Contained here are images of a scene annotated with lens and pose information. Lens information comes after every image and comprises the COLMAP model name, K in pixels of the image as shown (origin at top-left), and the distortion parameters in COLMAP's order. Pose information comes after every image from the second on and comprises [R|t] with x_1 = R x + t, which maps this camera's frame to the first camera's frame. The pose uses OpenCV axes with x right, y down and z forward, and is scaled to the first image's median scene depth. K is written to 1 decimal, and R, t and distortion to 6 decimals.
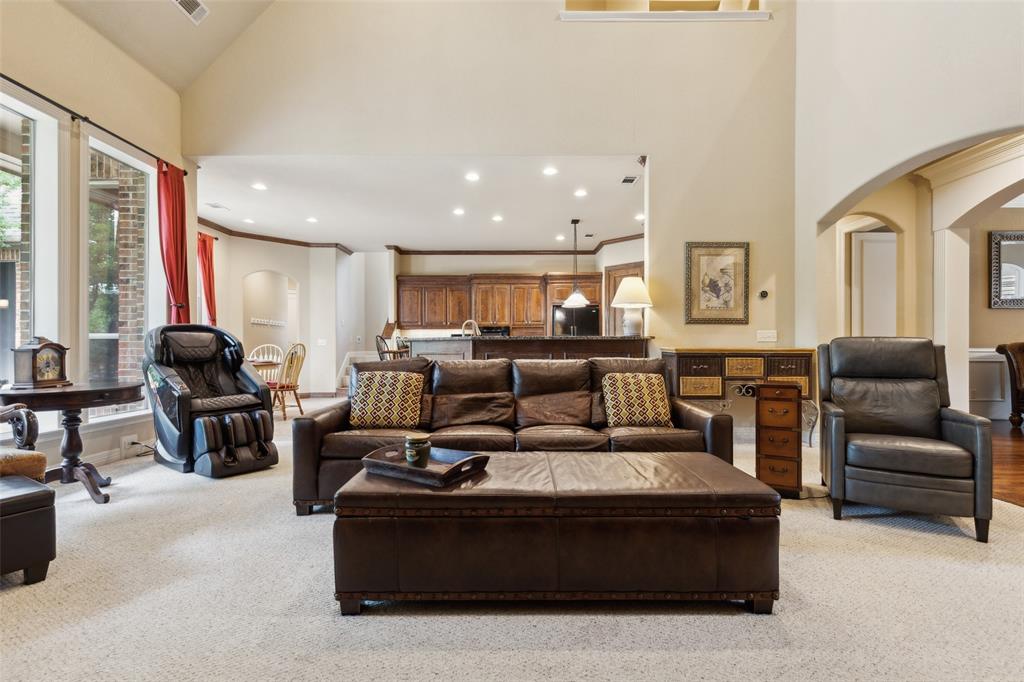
lens RADIAL K [[460.7, 0, 511.8], [0, 460.7, 344.3], [0, 0, 1]] dist [0.011619, -0.001901]
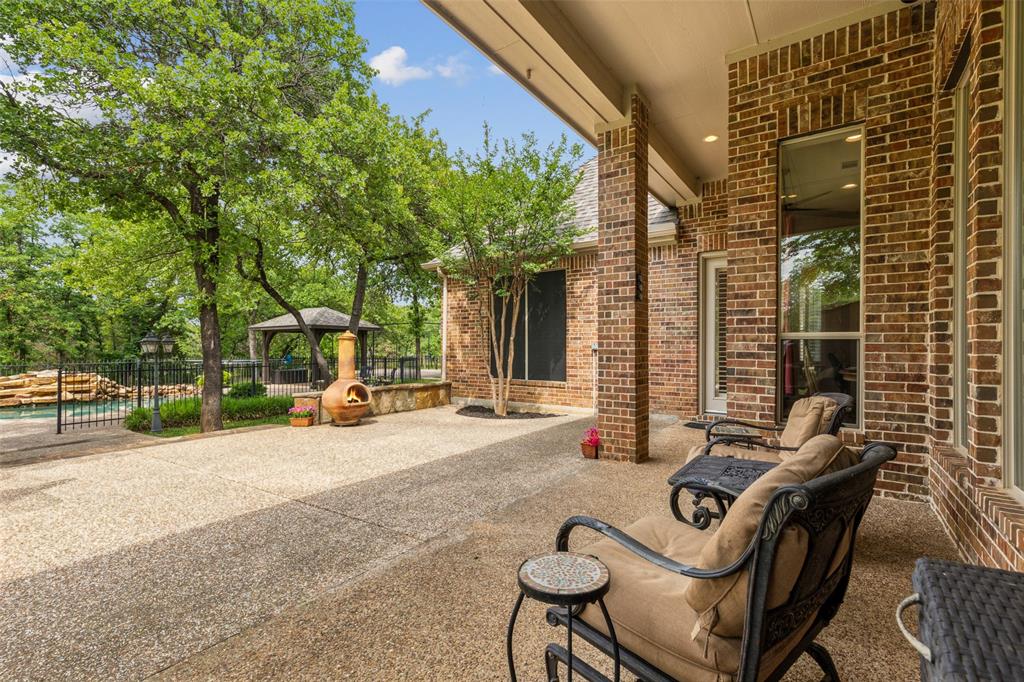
lens RADIAL K [[460.7, 0, 512.2], [0, 460.7, 343.7], [0, 0, 1]] dist [0.011619, -0.001901]
pose [[0.819598, -0.001608, -0.572936, -0.884838], [-0.001966, 0.999982, -0.005620, -0.000104], [0.572935, 0.005732, 0.819581, 0.087038]]
